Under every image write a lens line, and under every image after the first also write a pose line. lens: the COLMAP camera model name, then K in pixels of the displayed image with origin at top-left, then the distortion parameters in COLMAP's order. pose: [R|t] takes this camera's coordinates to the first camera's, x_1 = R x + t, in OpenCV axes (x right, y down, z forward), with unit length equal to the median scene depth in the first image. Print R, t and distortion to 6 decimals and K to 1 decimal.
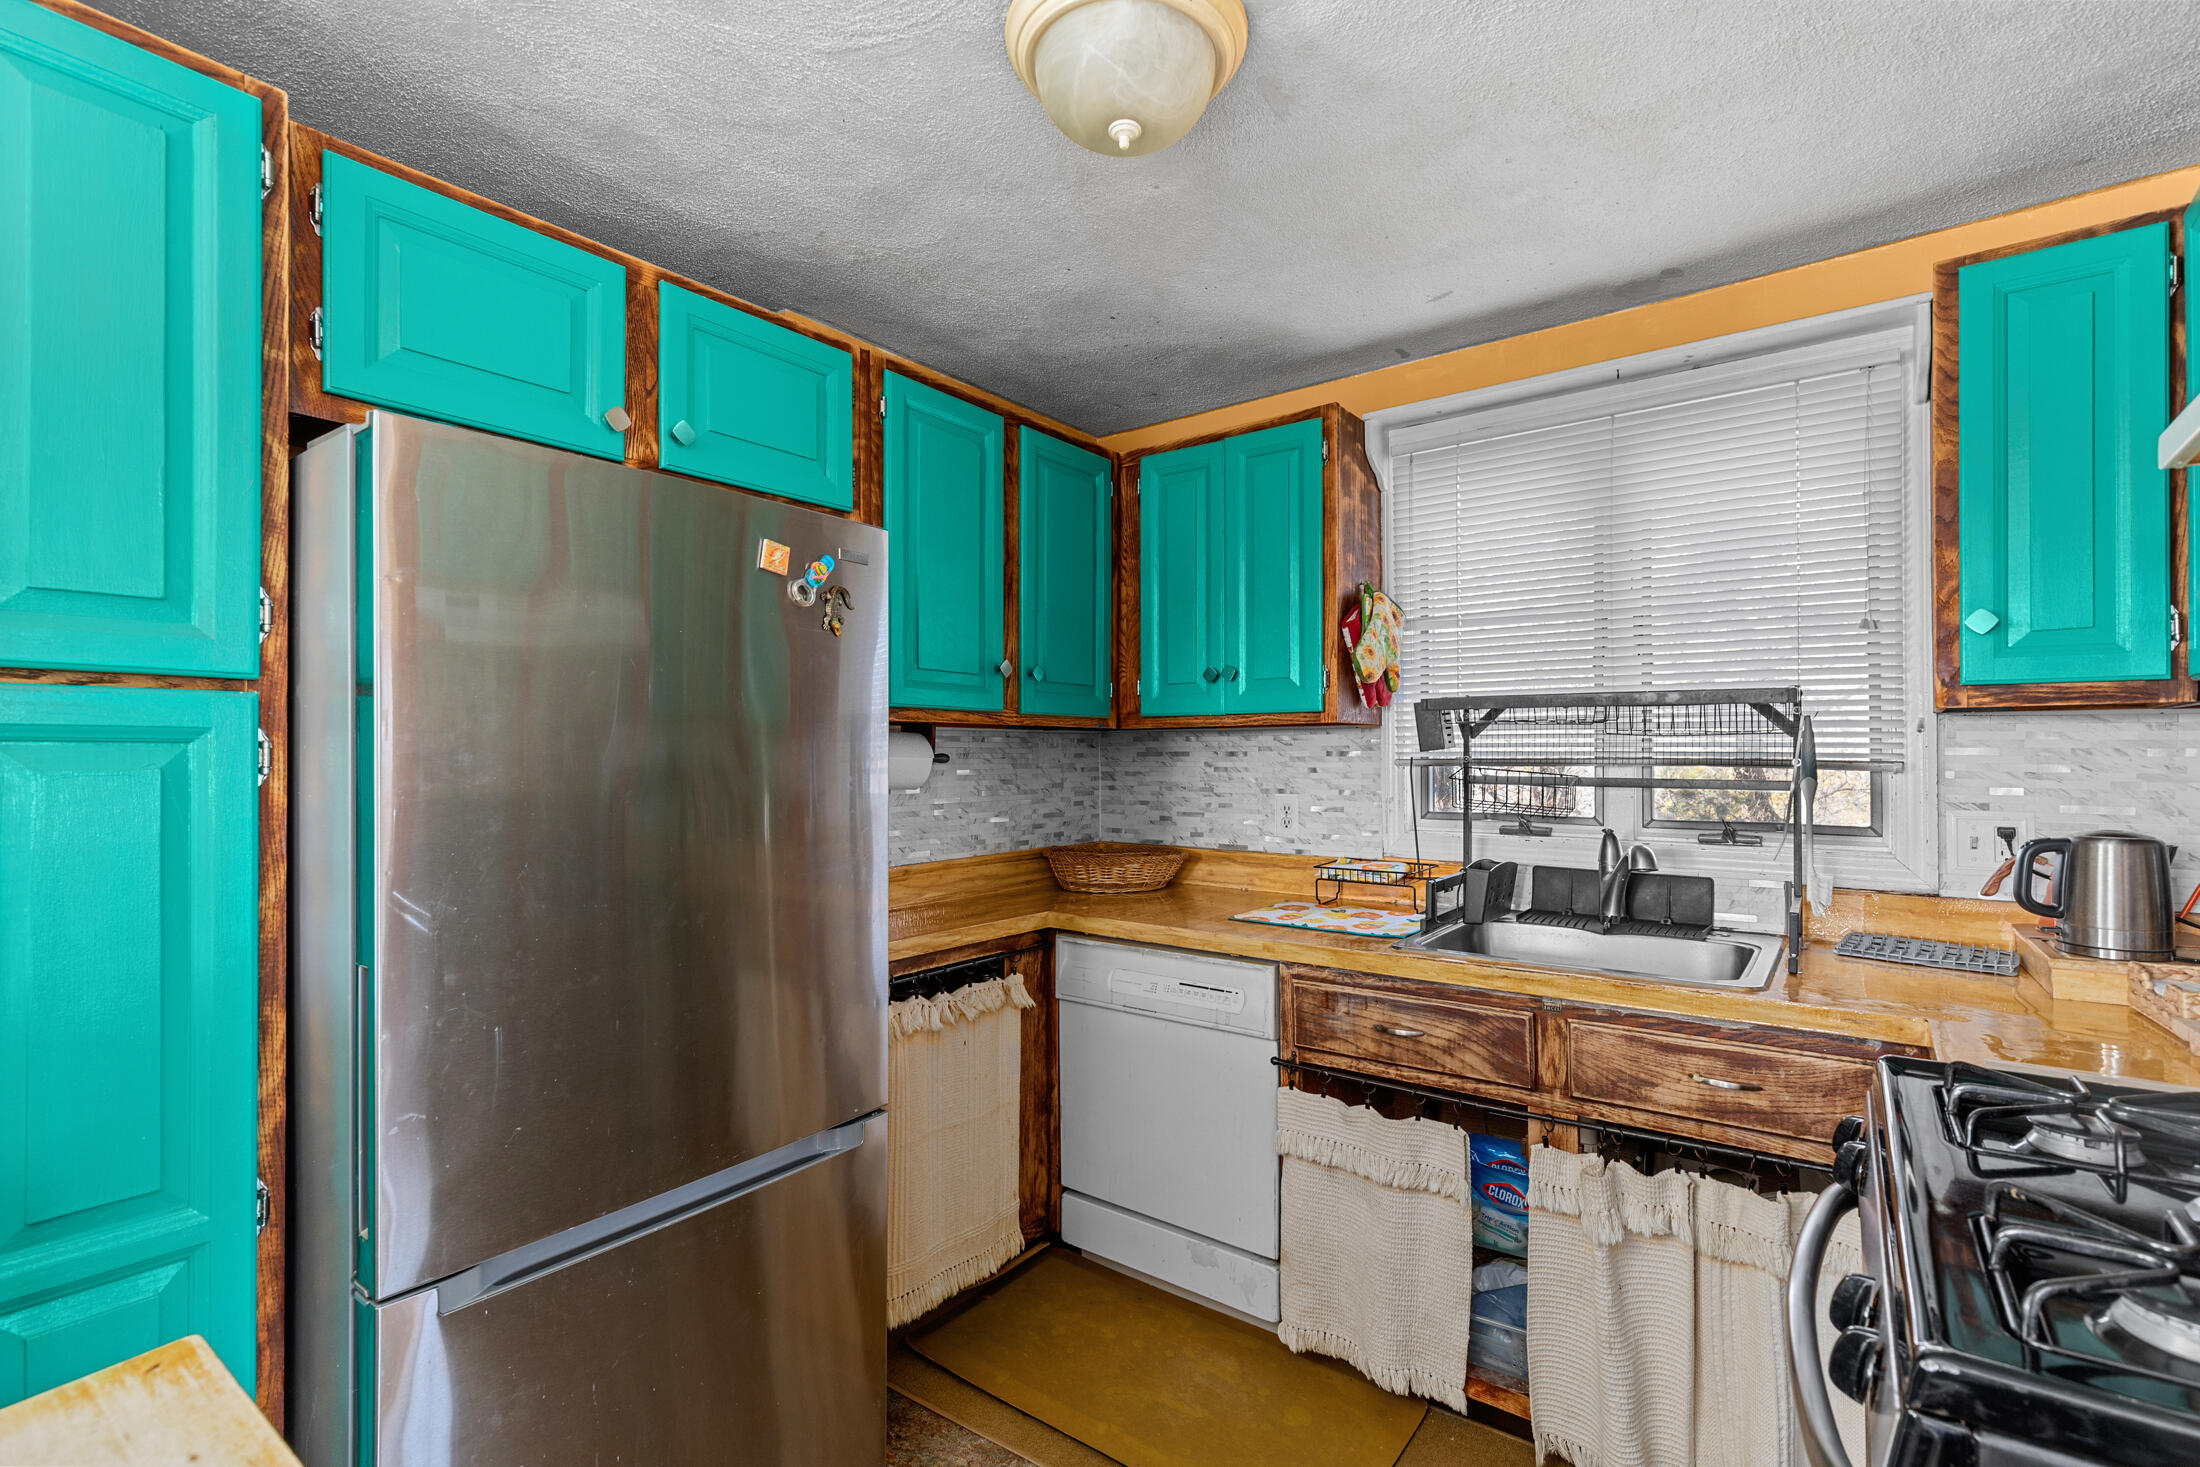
lens RADIAL K [[990.4, 0, 1106.3], [0, 990.4, 747.8], [0, 0, 1]] dist [0.010903, -0.003015]
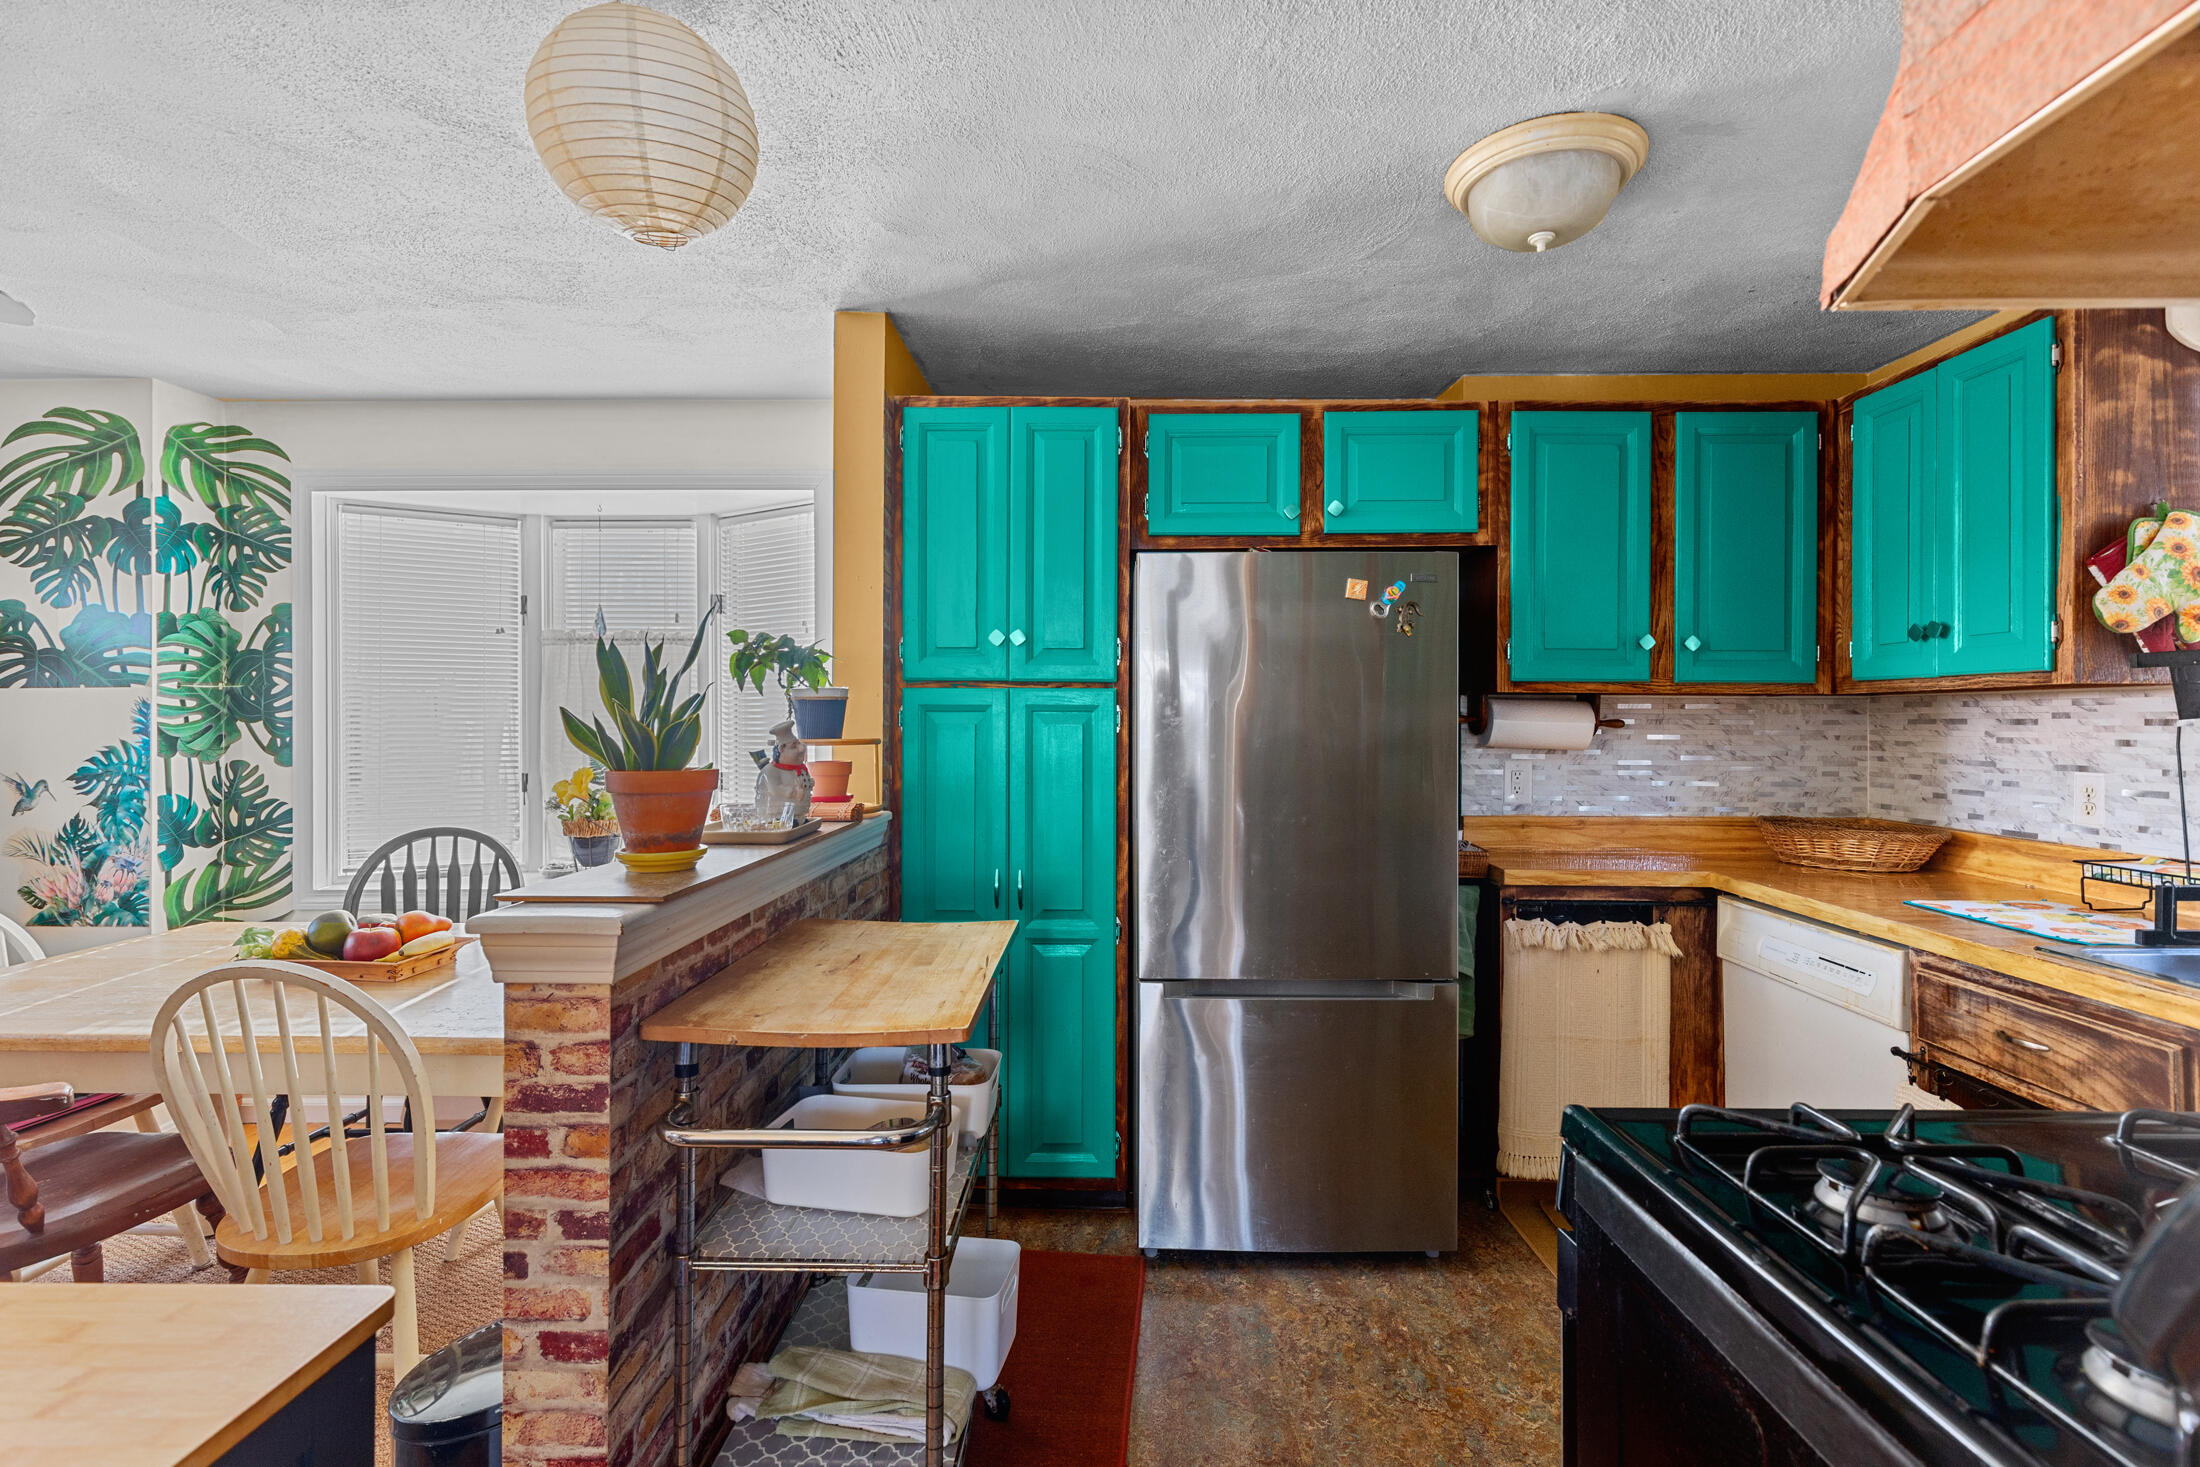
lens RADIAL K [[990.4, 0, 1110.2], [0, 990.4, 718.7], [0, 0, 1]] dist [0.010903, -0.003015]
pose [[0.590129, 0.004379, -0.807297, 0.468829], [-0.000063, 0.999986, 0.005379, -0.001112], [0.807309, -0.003124, 0.590121, -0.140193]]
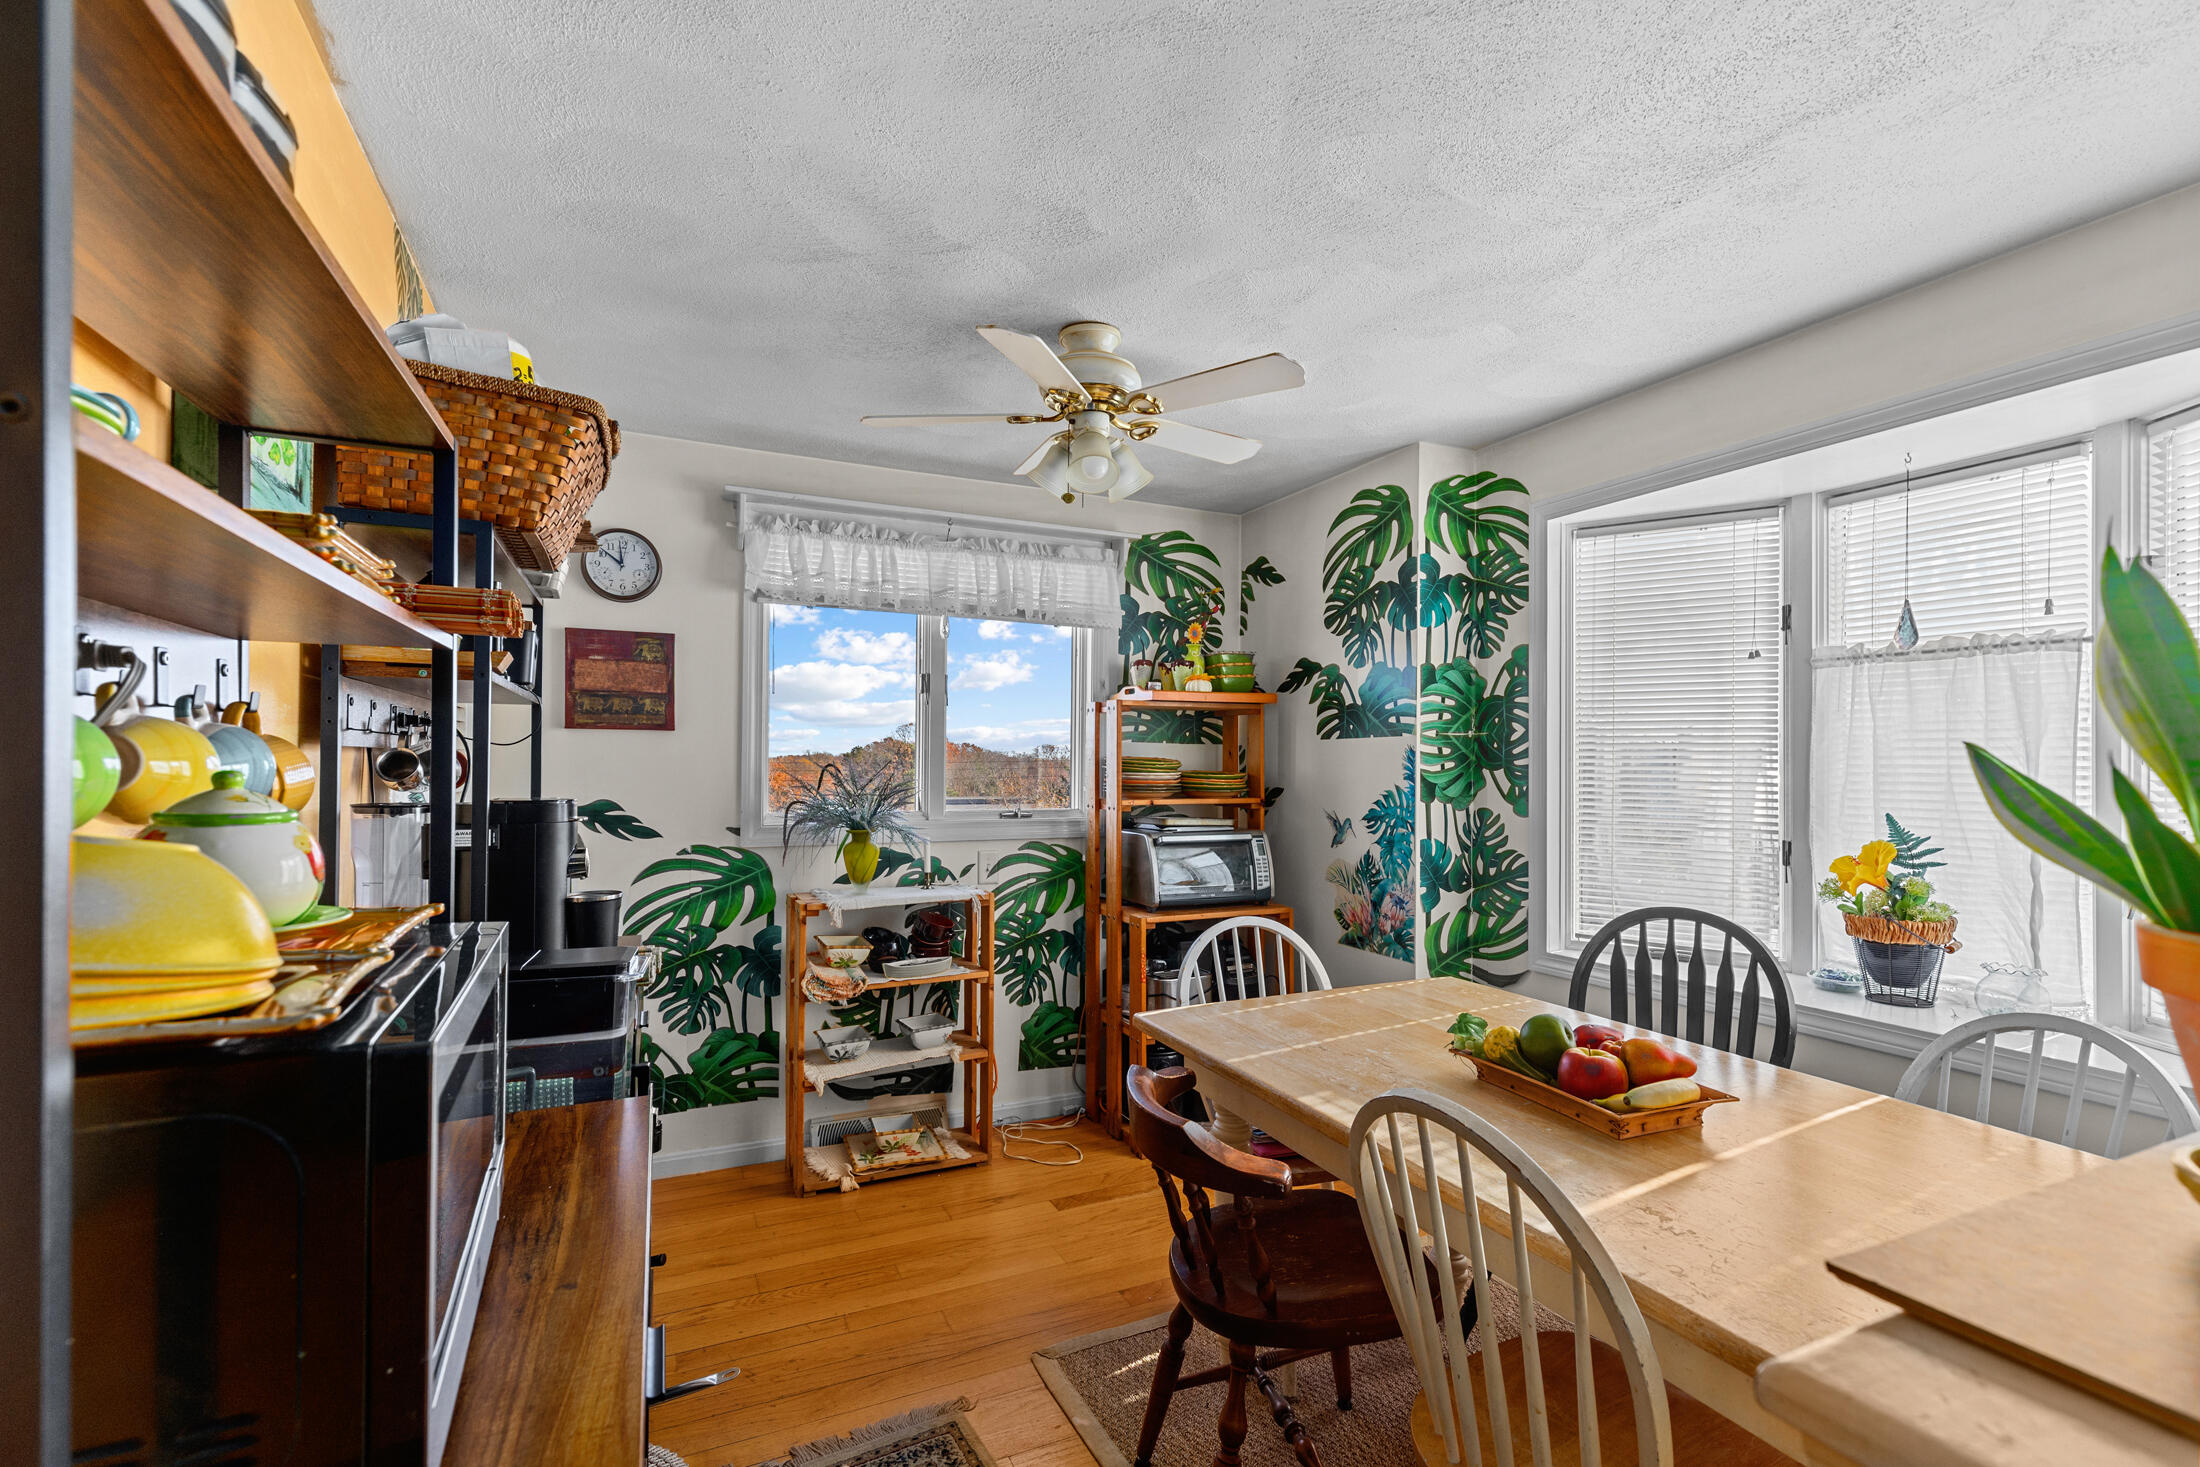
lens RADIAL K [[990.4, 0, 1097.7], [0, 990.4, 757.9], [0, 0, 1]] dist [0.010903, -0.003015]
pose [[-0.471137, -0.003681, -0.882052, 0.061678], [-0.002493, 0.999993, -0.002842, 0.000376], [0.882057, 0.000860, -0.471143, -0.125485]]
